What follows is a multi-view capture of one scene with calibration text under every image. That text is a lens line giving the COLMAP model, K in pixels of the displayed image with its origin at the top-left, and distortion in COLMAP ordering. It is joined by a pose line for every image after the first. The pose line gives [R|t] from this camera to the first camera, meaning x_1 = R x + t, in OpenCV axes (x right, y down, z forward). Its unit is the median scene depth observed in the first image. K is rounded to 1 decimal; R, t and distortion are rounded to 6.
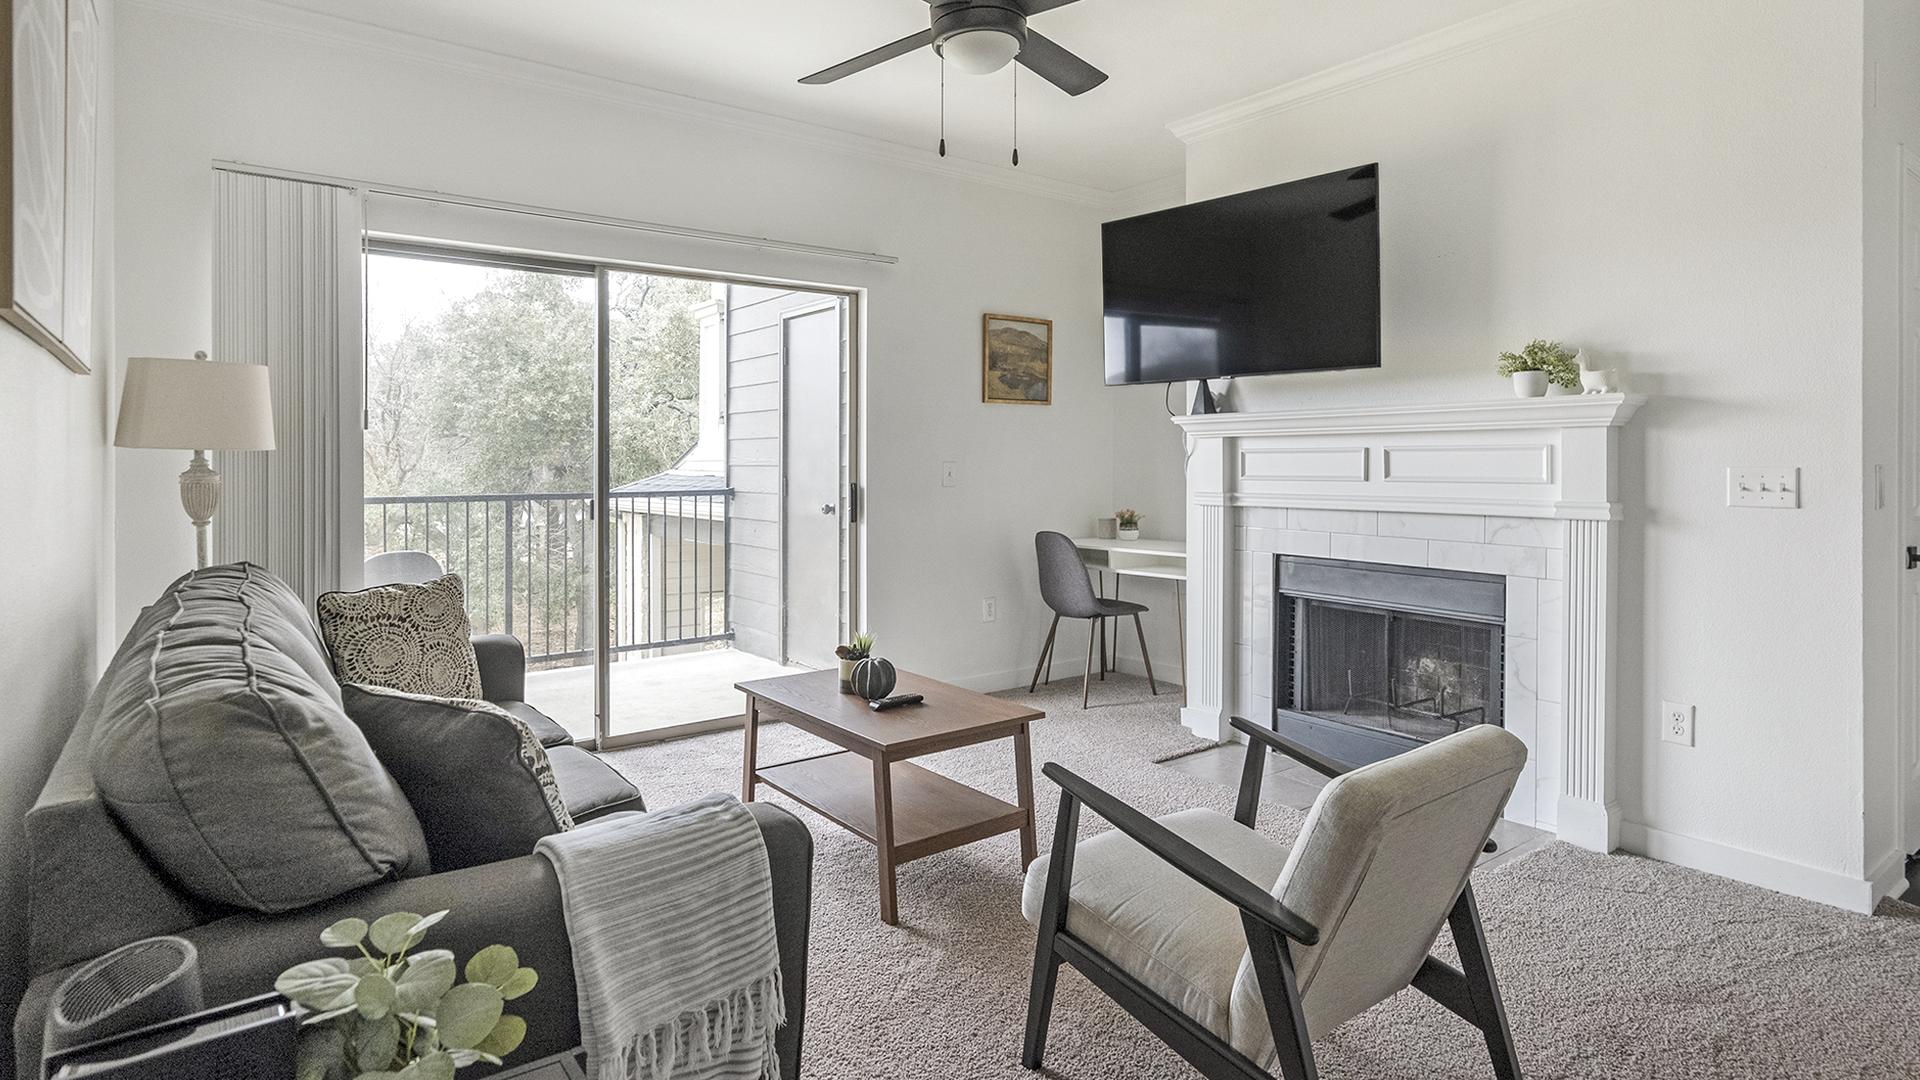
lens RADIAL K [[1009.7, 0, 971.0], [0, 1009.7, 474.3], [0, 0, 1]] dist [0.001653, 0.000723]
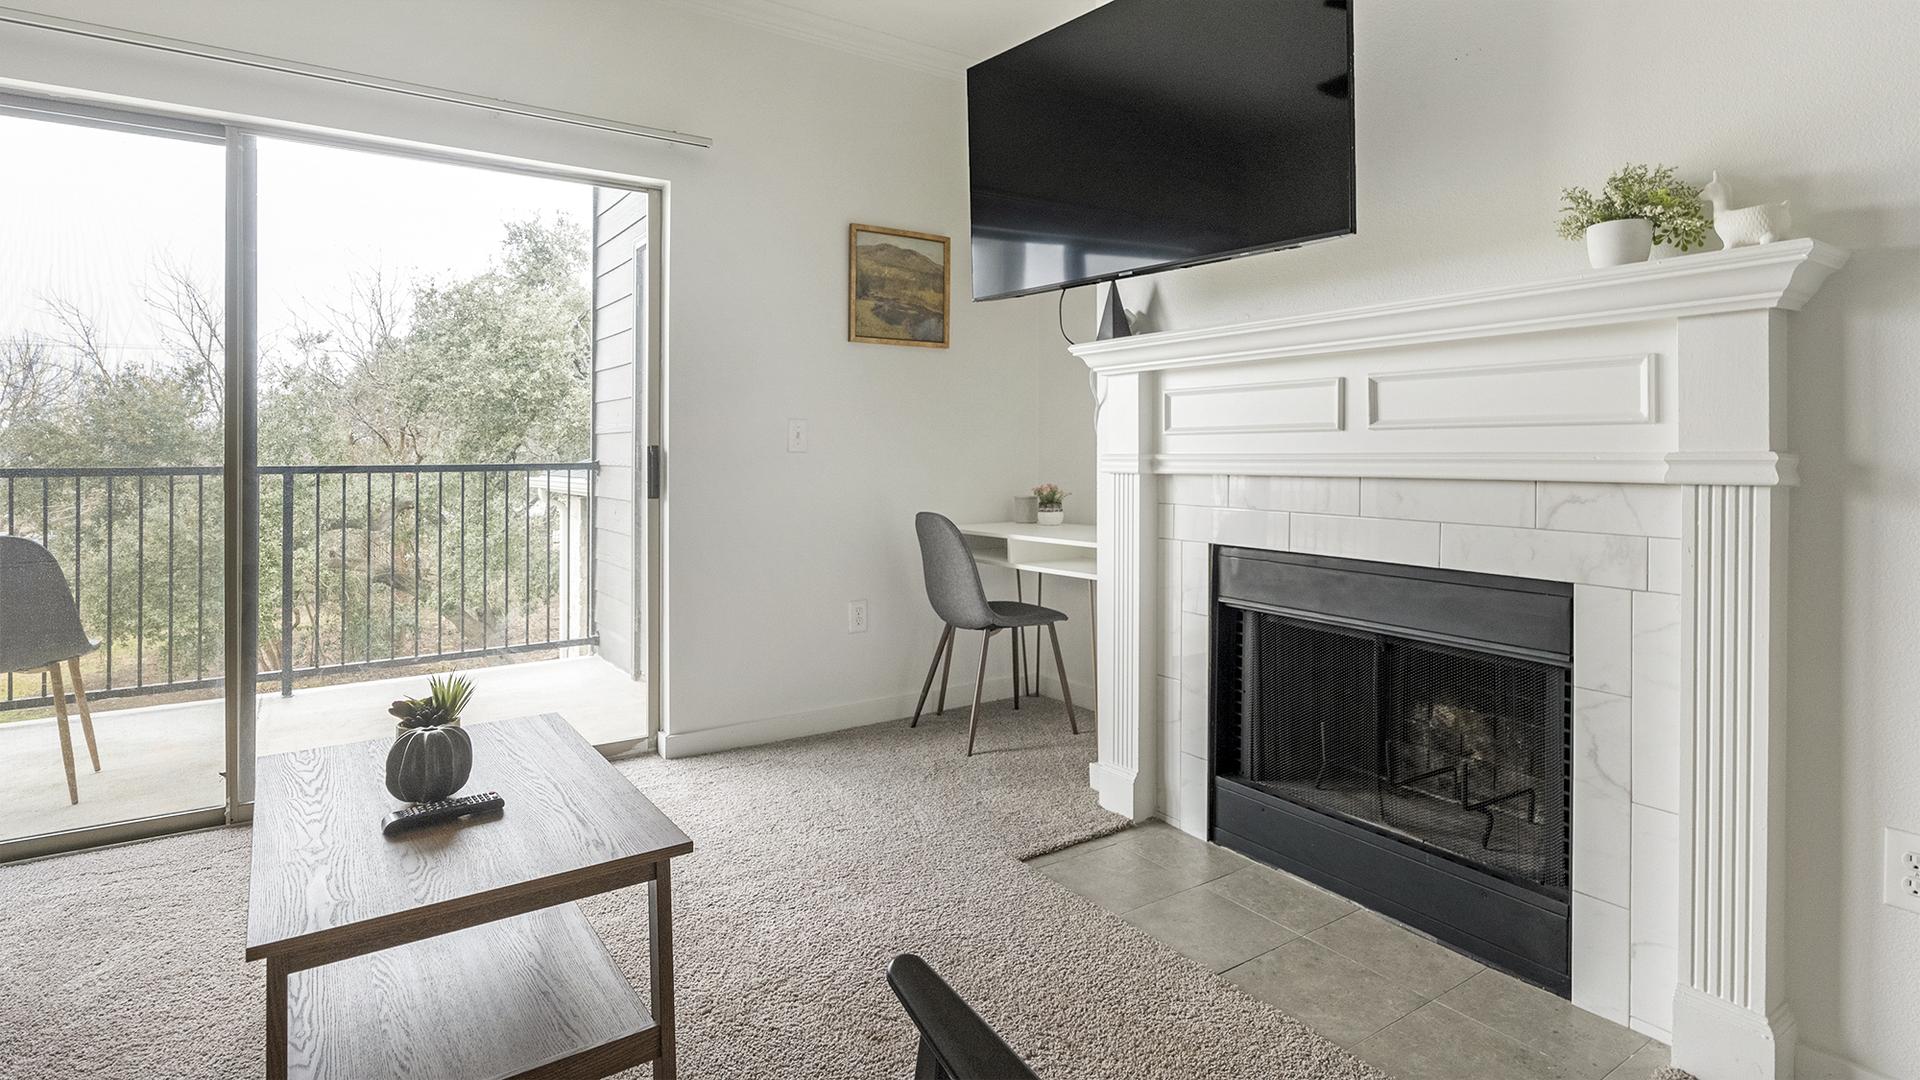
lens RADIAL K [[971.3, 0, 974.0], [0, 971.3, 454.5], [0, 0, 1]] dist [0.001348, -0.000598]
pose [[0.999021, 0.000177, -0.044249, 0.172450], [-0.000625, 0.999949, -0.010127, 0.025980], [0.044245, 0.010145, 0.998969, 0.349863]]
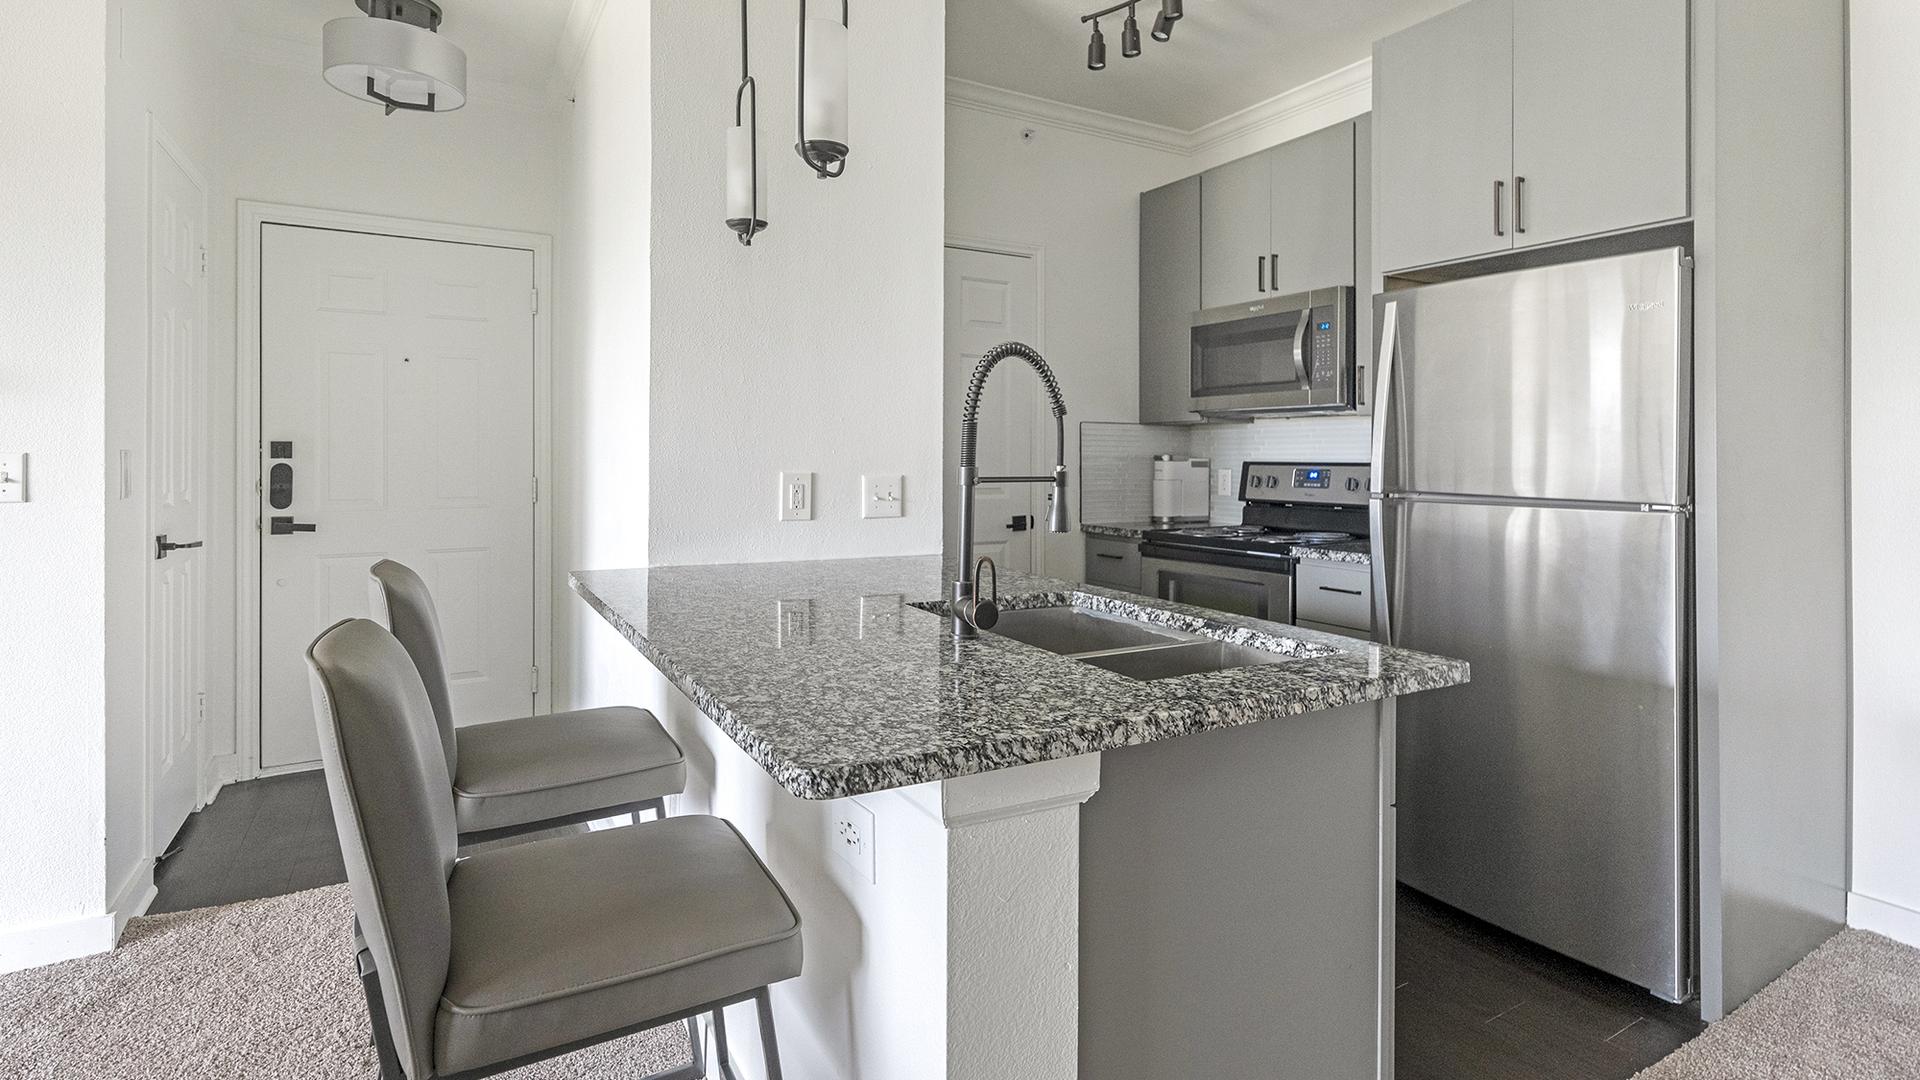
lens RADIAL K [[929.7, 0, 965.6], [0, 929.7, 449.6], [0, 0, 1]] dist [0.001517, 0.007597]
pose [[0.113488, 0.003622, 0.993533, 0.095185], [0.007961, 0.999958, -0.004555, 0.000277], [-0.993507, 0.008426, 0.113454, 0.098772]]
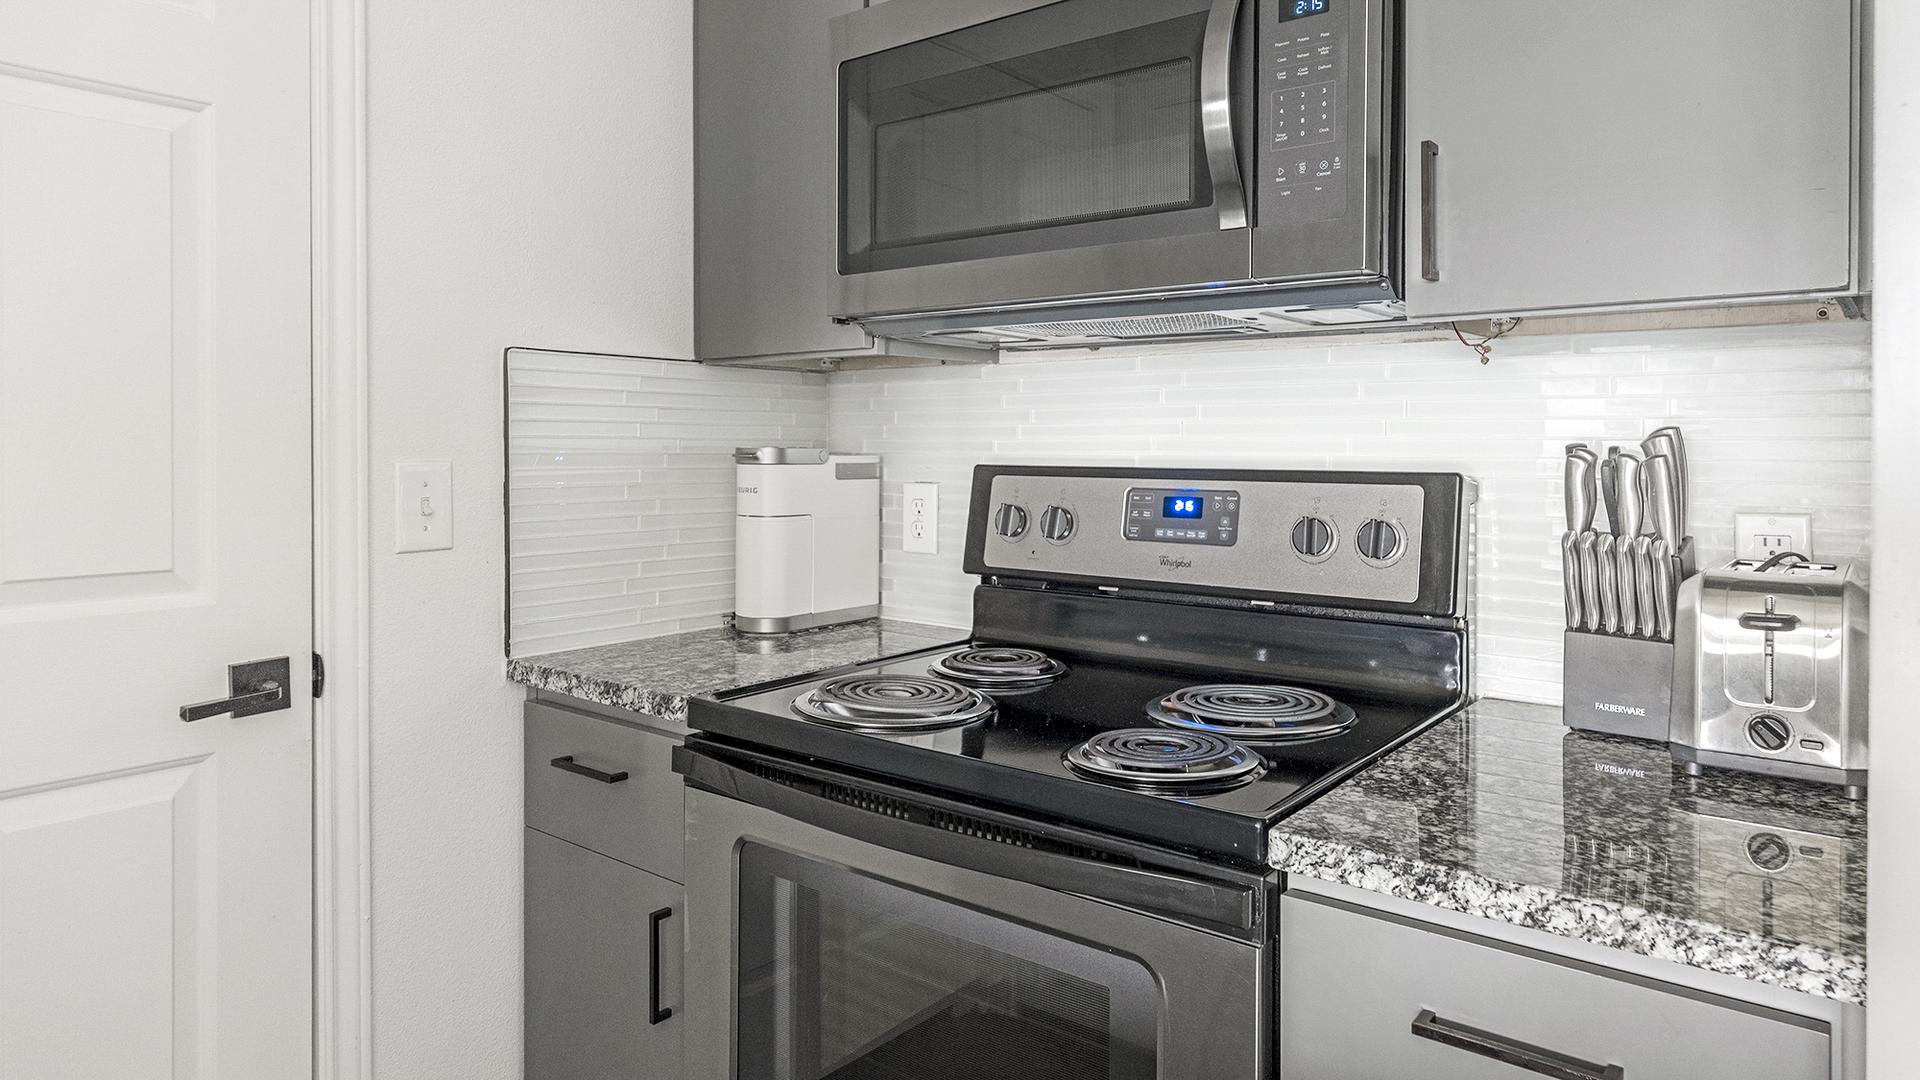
lens RADIAL K [[1193.9, 0, 967.6], [0, 1193.9, 457.2], [0, 0, 1]] dist [-0.004268, 0.005184]
pose [[-0.252139, -0.014089, 0.967589, 0.655614], [0.010430, 0.999796, 0.017276, -0.000439], [-0.967635, 0.014448, -0.251940, 0.038489]]
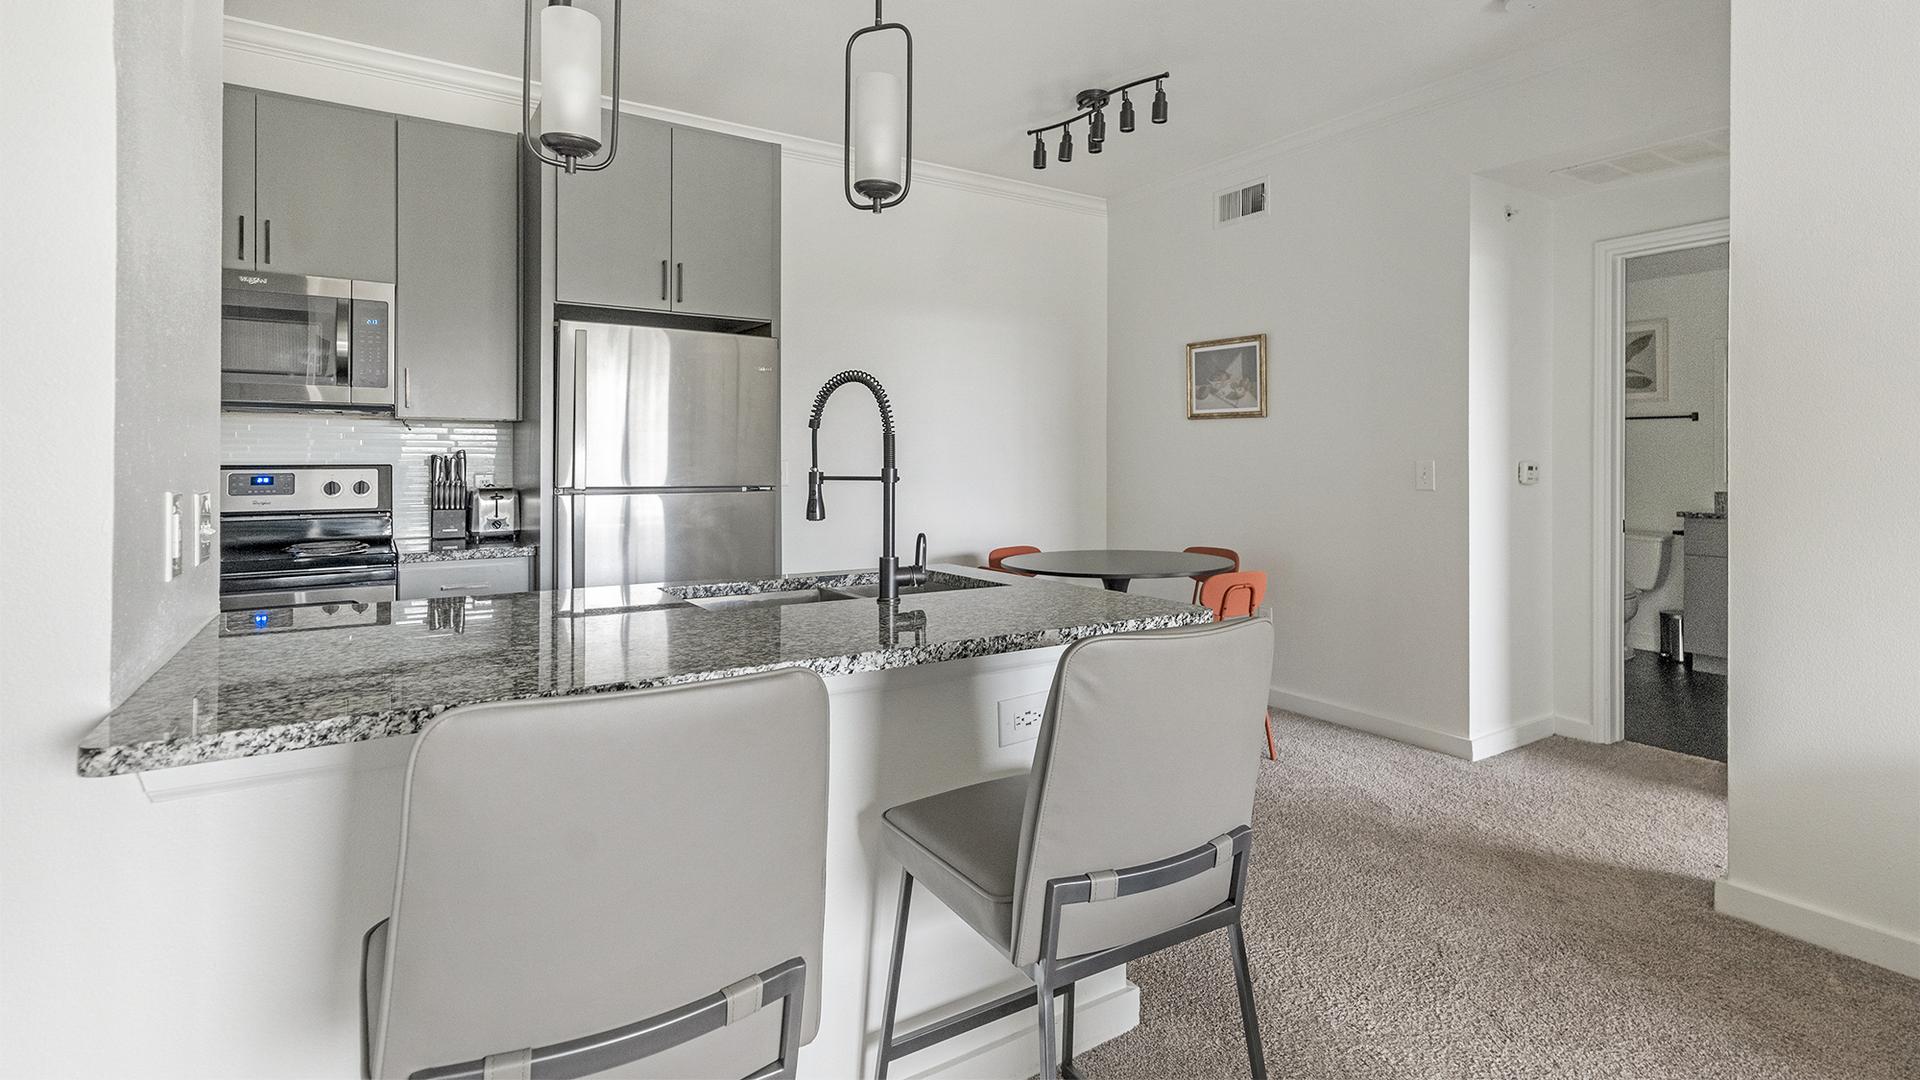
lens RADIAL K [[920.8, 0, 967.5], [0, 920.8, 456.9], [0, 0, 1]] dist [-0.000722, 0.011557]
pose [[-0.998166, -0.004353, 0.060383, 0.391665], [-0.003764, 0.999944, 0.009869, -0.005635], [-0.060423, 0.009624, -0.998126, 0.602059]]
